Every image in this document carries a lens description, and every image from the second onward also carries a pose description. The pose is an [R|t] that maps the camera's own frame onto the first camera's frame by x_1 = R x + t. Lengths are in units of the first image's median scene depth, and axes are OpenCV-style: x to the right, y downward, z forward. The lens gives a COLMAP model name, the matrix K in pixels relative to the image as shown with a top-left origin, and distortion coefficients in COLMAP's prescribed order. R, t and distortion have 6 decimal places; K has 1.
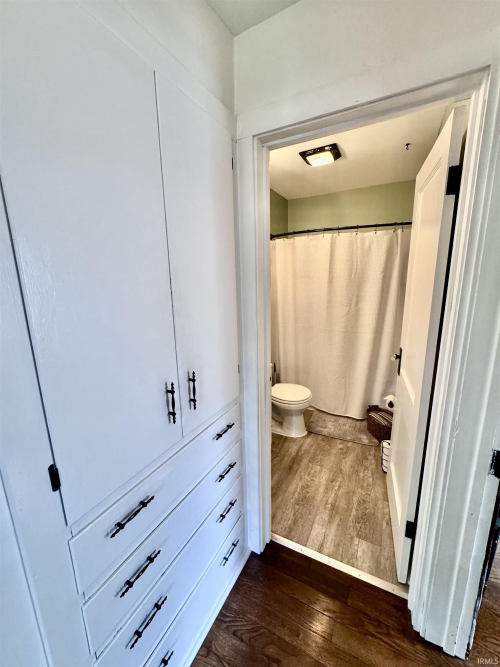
lens RADIAL K [[269.1, 0, 250.0], [0, 269.1, 333.5], [0, 0, 1]] dist [-0.001457, -0.000334]
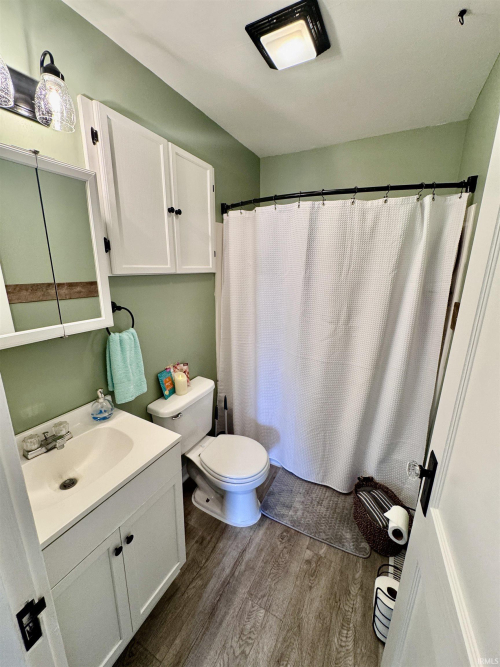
lens RADIAL K [[269.1, 0, 250.0], [0, 269.1, 333.5], [0, 0, 1]] dist [-0.001457, -0.000334]
pose [[0.999247, 0.038468, 0.005028, 0.177612], [-0.038644, 0.998391, 0.041509, -0.099701], [-0.003423, -0.041672, 0.999125, 0.398436]]
